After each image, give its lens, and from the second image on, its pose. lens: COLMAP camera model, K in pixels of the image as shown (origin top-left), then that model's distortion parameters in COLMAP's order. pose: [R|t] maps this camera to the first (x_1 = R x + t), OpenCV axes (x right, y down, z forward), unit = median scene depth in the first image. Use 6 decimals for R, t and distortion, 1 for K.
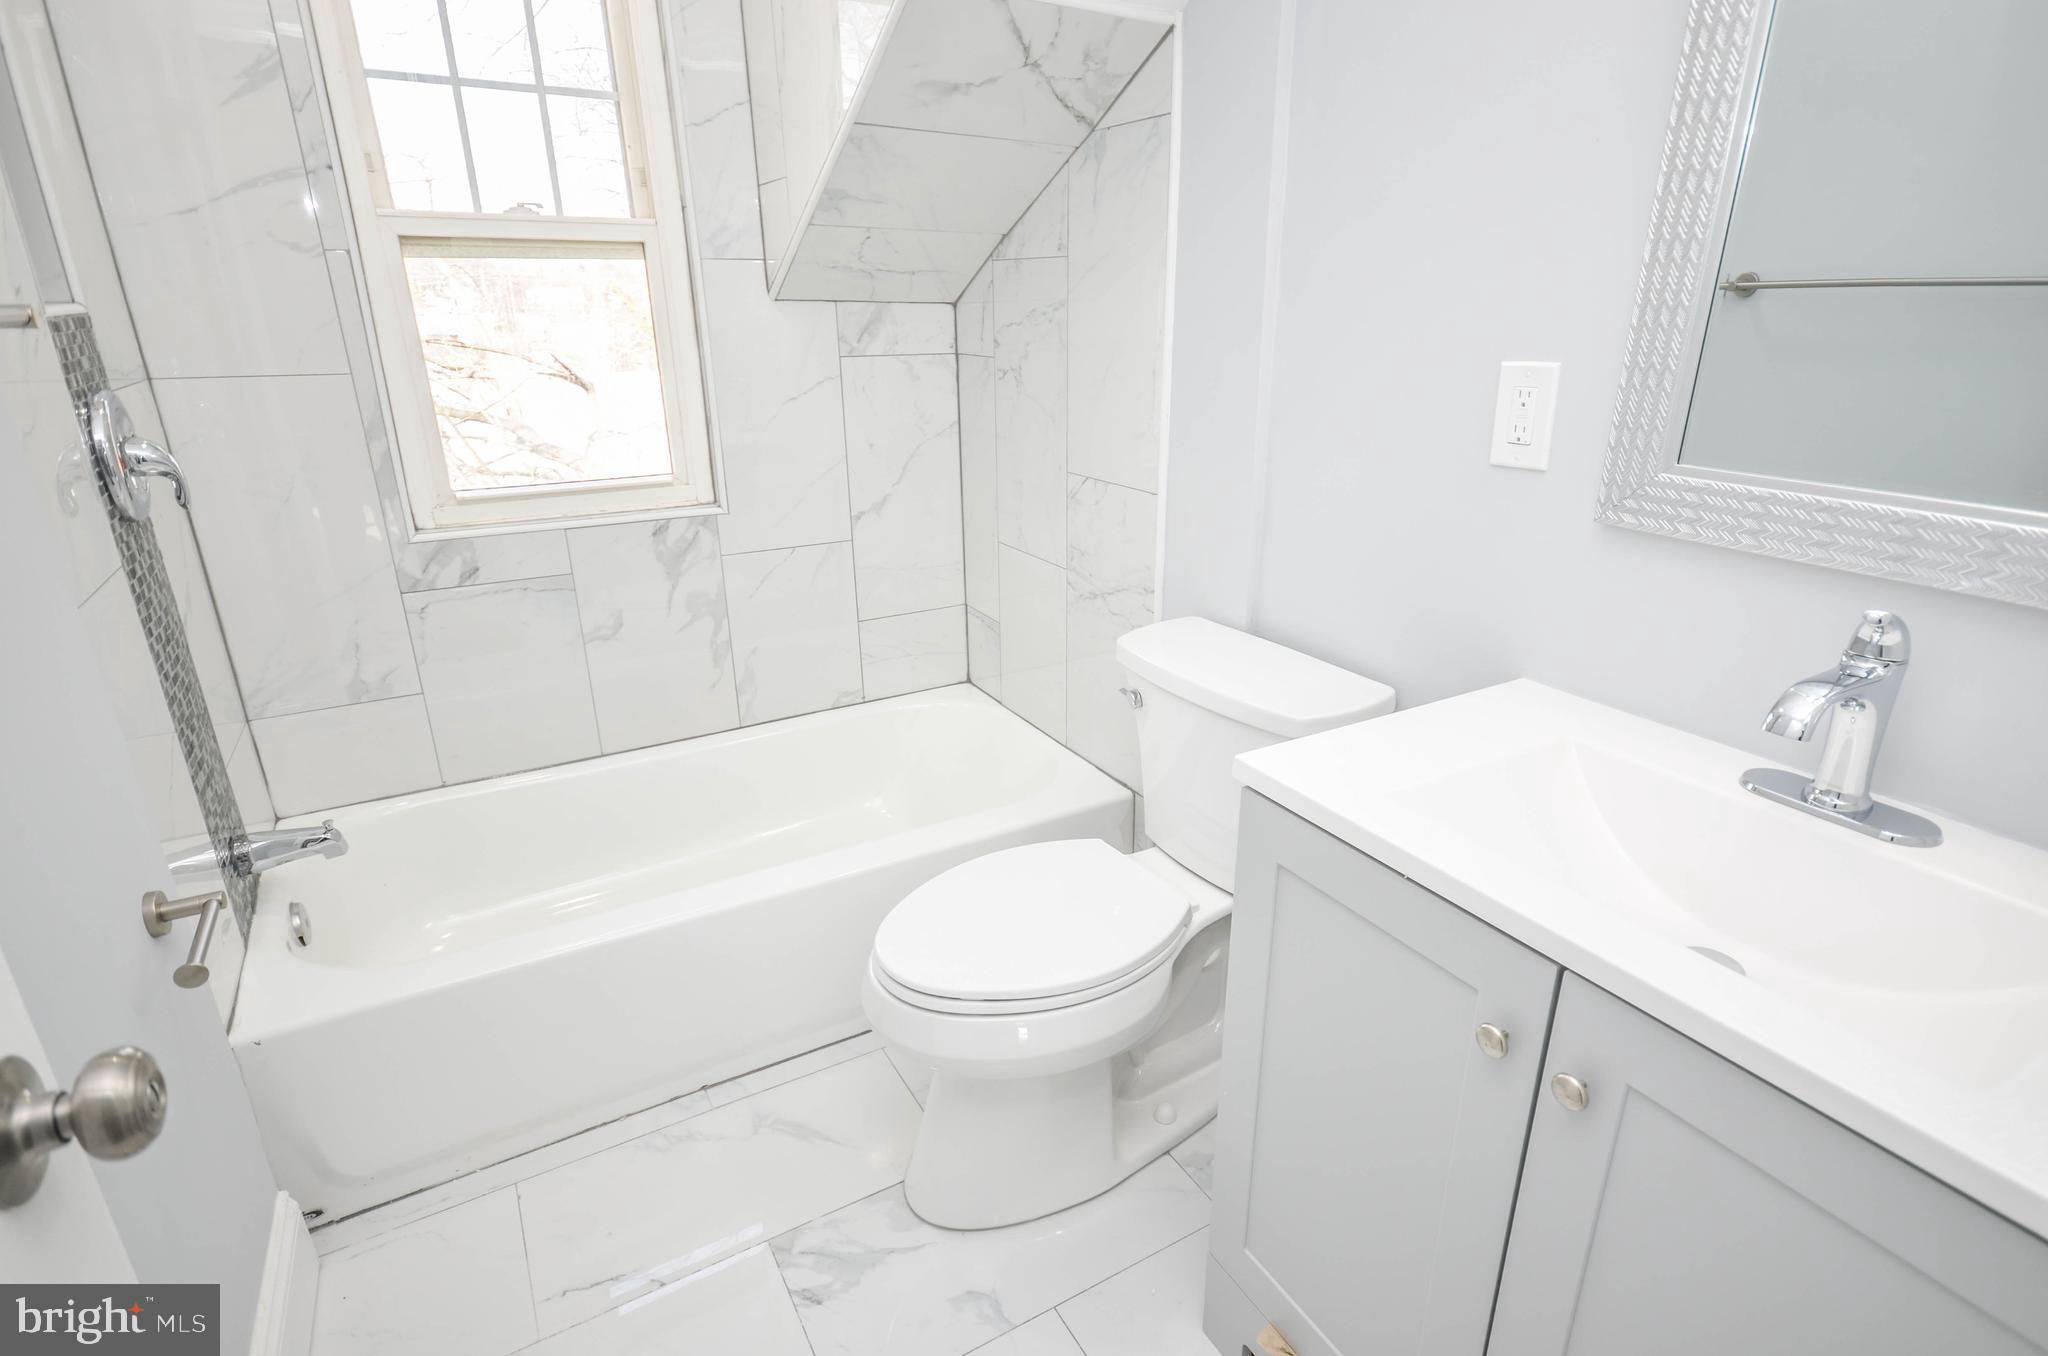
lens RADIAL K [[1047.0, 0, 1050.2], [0, 1047.0, 686.9], [0, 0, 1]] dist [0.012646, -0.003292]
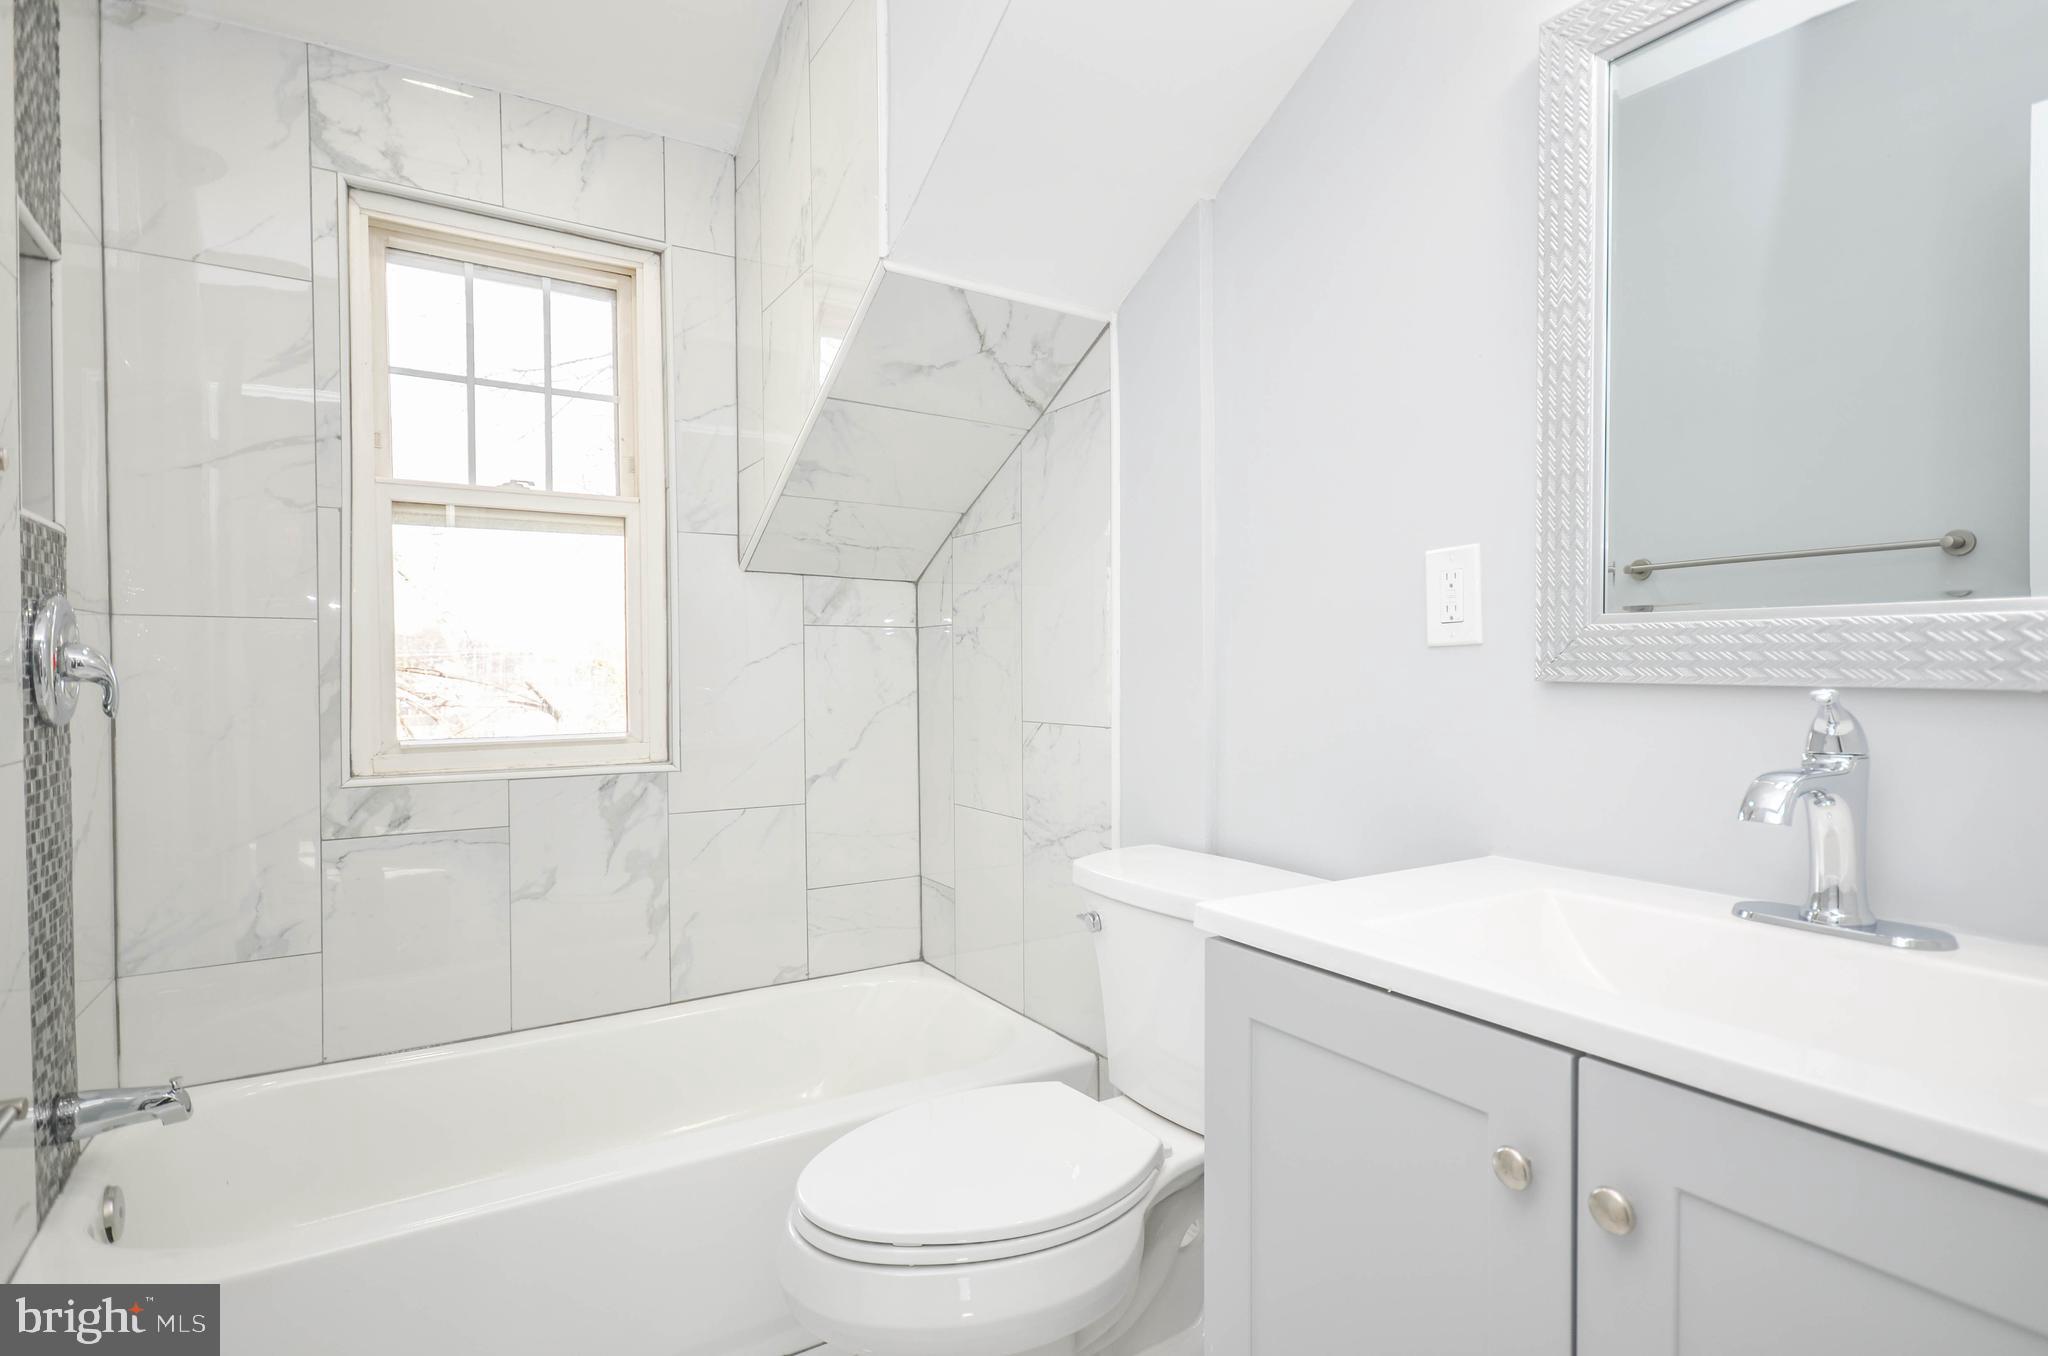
lens RADIAL K [[1047.0, 0, 1050.2], [0, 1047.0, 686.9], [0, 0, 1]] dist [0.012646, -0.003292]
pose [[0.999362, -0.003723, 0.035517, 0.008208], [0.015203, 0.944275, -0.328806, 0.110295], [-0.032314, 0.329137, 0.943729, 0.037322]]
